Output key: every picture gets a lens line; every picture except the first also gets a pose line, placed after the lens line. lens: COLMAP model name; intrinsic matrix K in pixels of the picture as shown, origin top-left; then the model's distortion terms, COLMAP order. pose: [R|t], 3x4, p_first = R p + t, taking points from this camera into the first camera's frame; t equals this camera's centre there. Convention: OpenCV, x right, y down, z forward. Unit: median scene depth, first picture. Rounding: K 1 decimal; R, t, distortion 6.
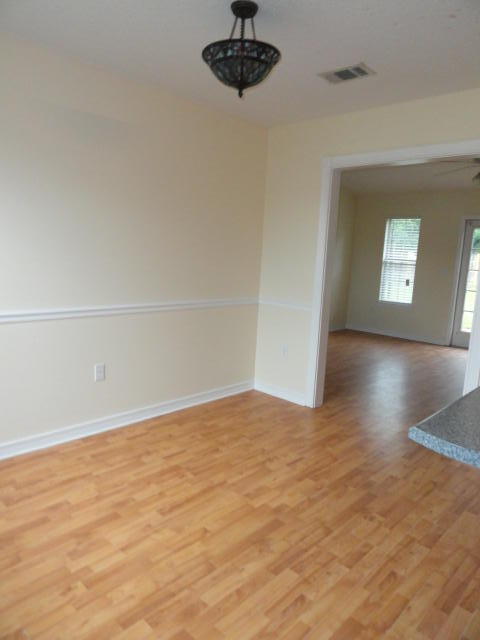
lens RADIAL K [[436.3, 0, 242.5], [0, 436.3, 320.4], [0, 0, 1]] dist [-0.011916, 0.002724]
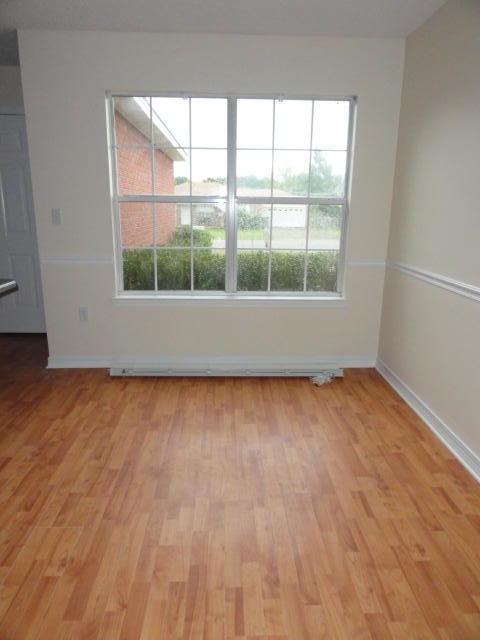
lens RADIAL K [[436.3, 0, 260.8], [0, 436.3, 318.5], [0, 0, 1]] dist [-0.011916, 0.002724]
pose [[-0.669030, 0.126403, -0.732408, 0.548690], [-0.160971, 0.937399, 0.308823, -0.206501], [0.725594, 0.324508, -0.606801, 1.525768]]
